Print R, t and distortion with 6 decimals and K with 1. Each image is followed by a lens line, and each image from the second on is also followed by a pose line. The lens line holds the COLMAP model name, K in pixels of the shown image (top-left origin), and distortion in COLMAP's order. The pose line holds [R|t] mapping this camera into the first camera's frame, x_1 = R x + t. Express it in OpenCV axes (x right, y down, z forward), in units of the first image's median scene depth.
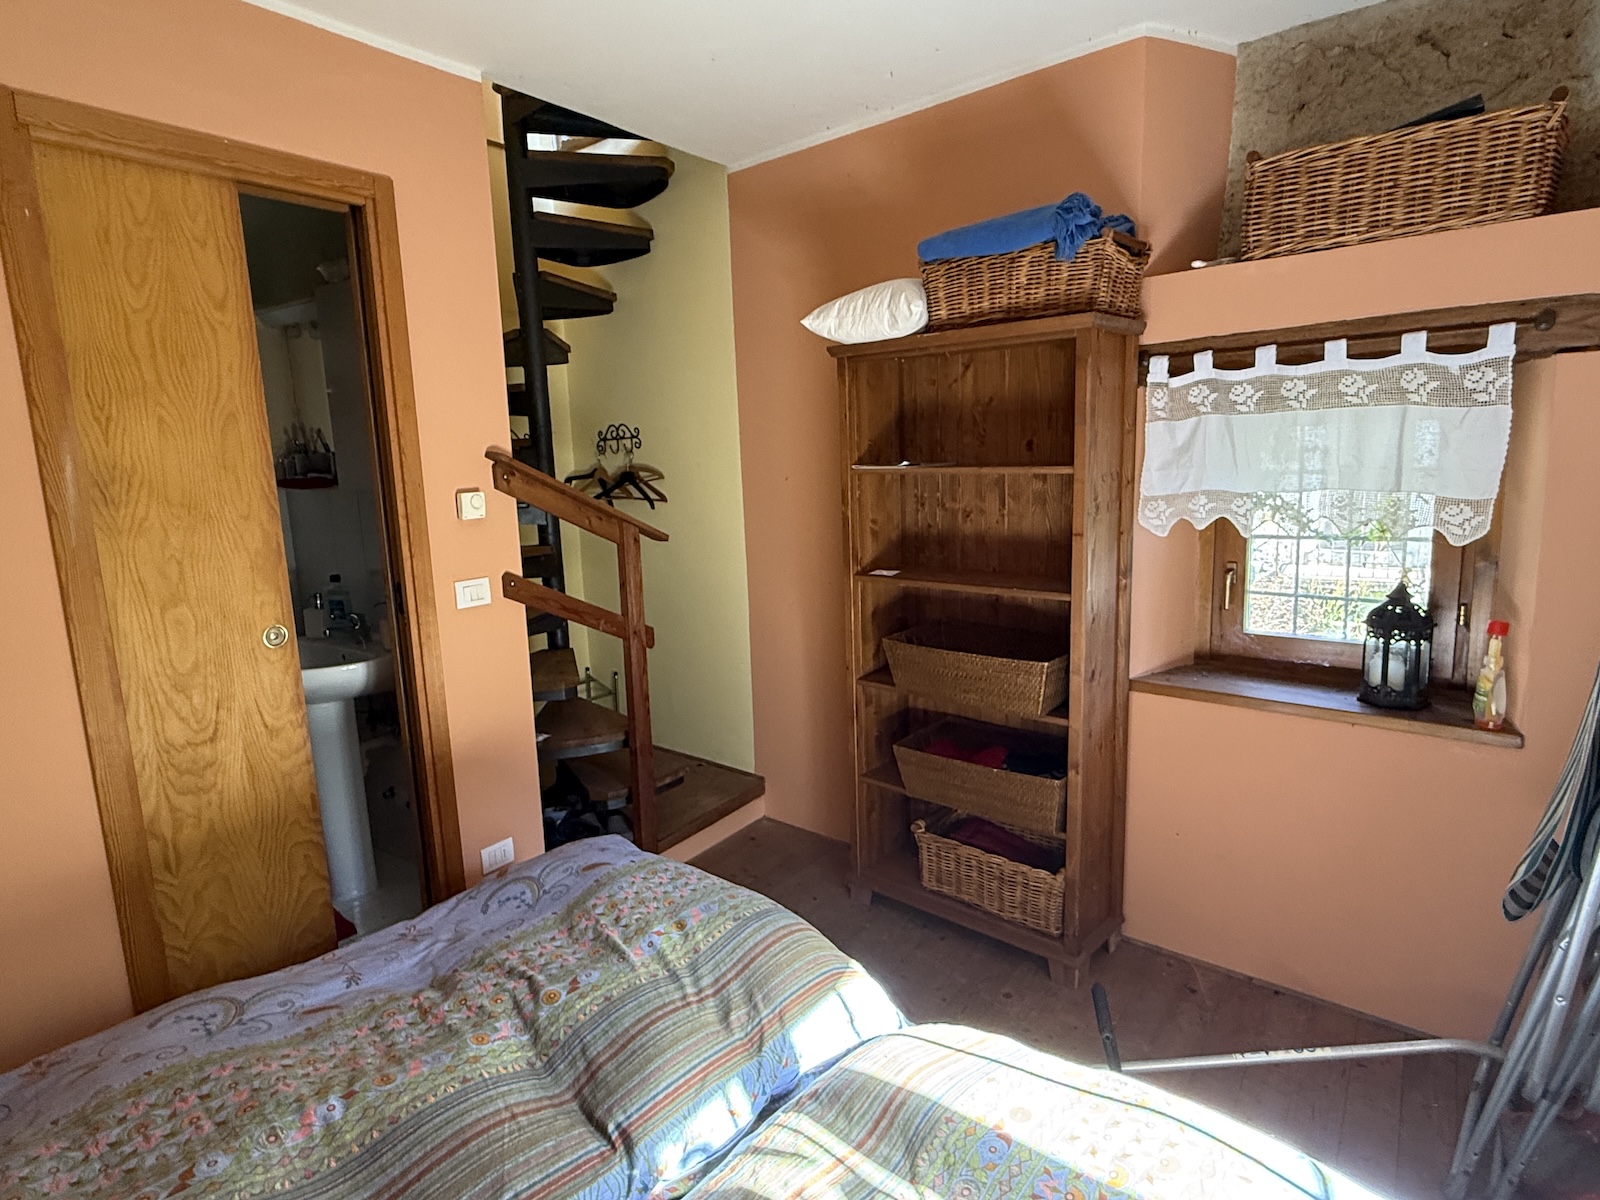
lens RADIAL K [[880.6, 0, 803.0], [0, 880.6, 606.6], [0, 0, 1]] dist [-0.001536, -0.002878]
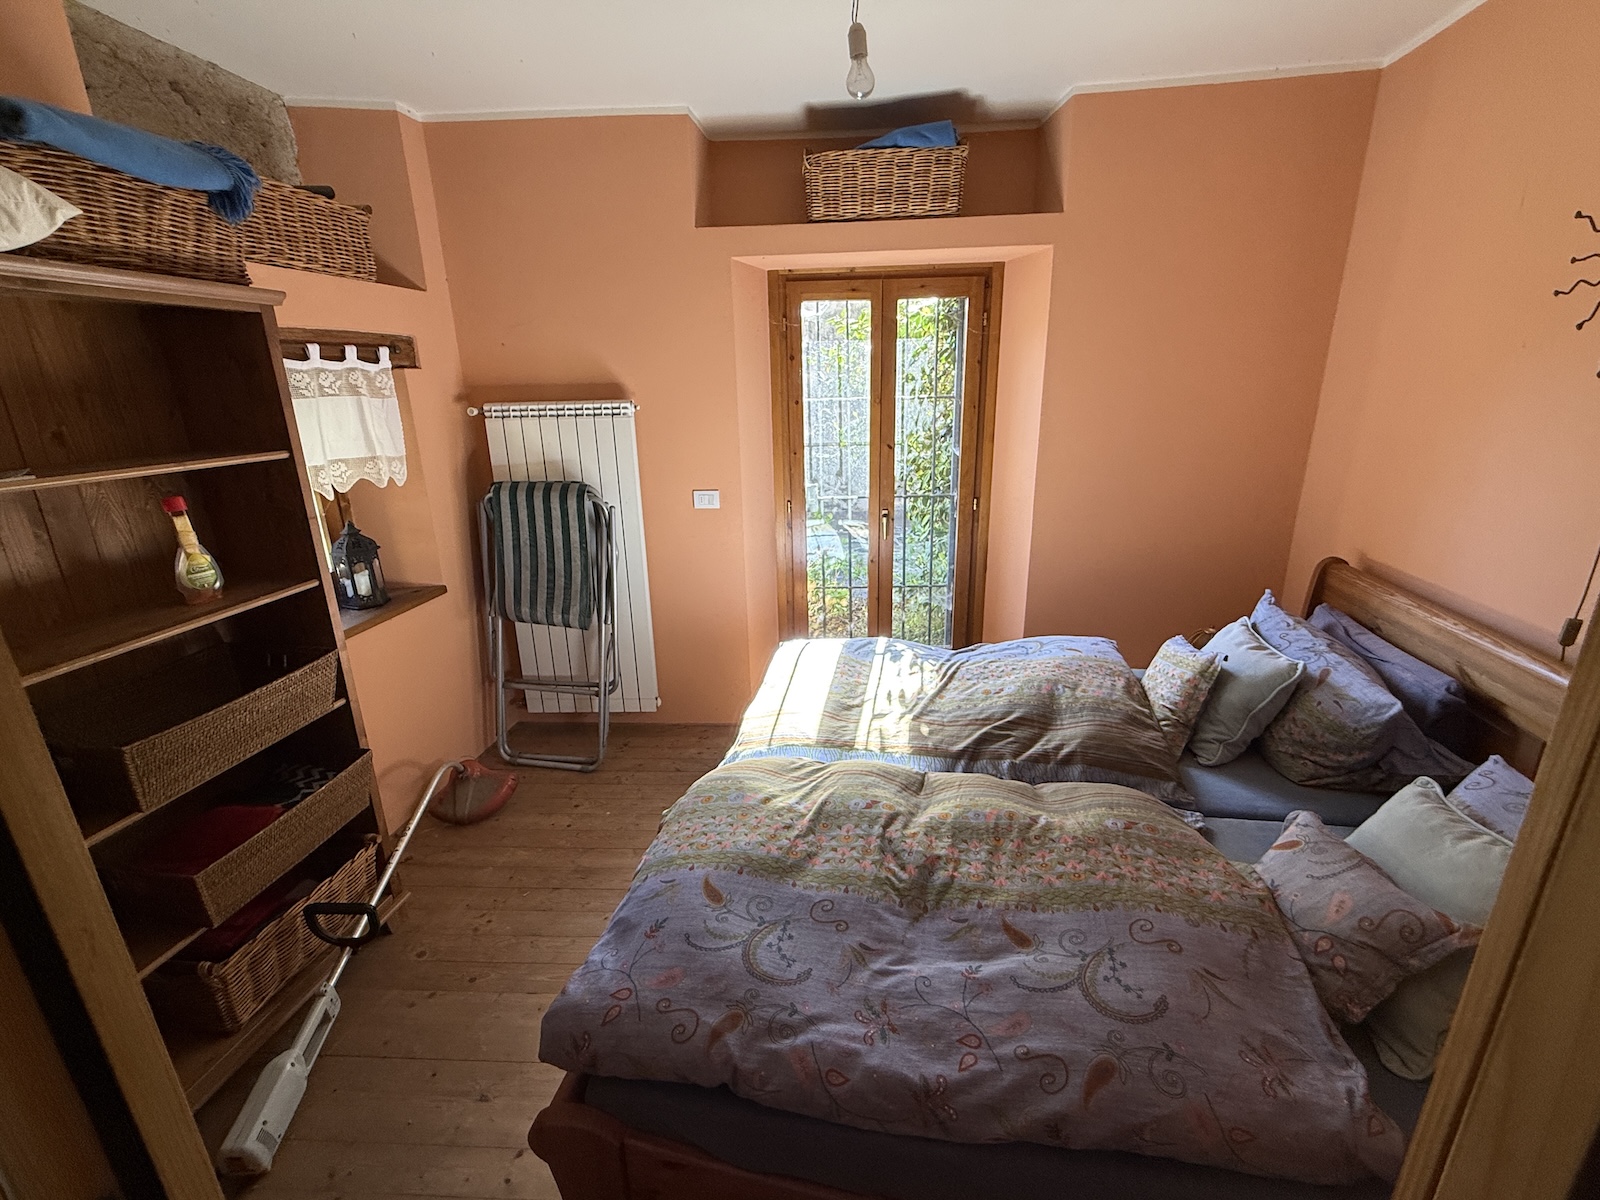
lens RADIAL K [[700.6, 0, 800.7], [0, 700.6, 608.3], [0, 0, 1]] dist [-0.029214, -0.000249]
pose [[-0.527082, -0.213014, 0.822684, -0.732187], [0.193501, 0.912563, 0.360259, -0.182122], [-0.827491, 0.349076, -0.439777, 1.042452]]
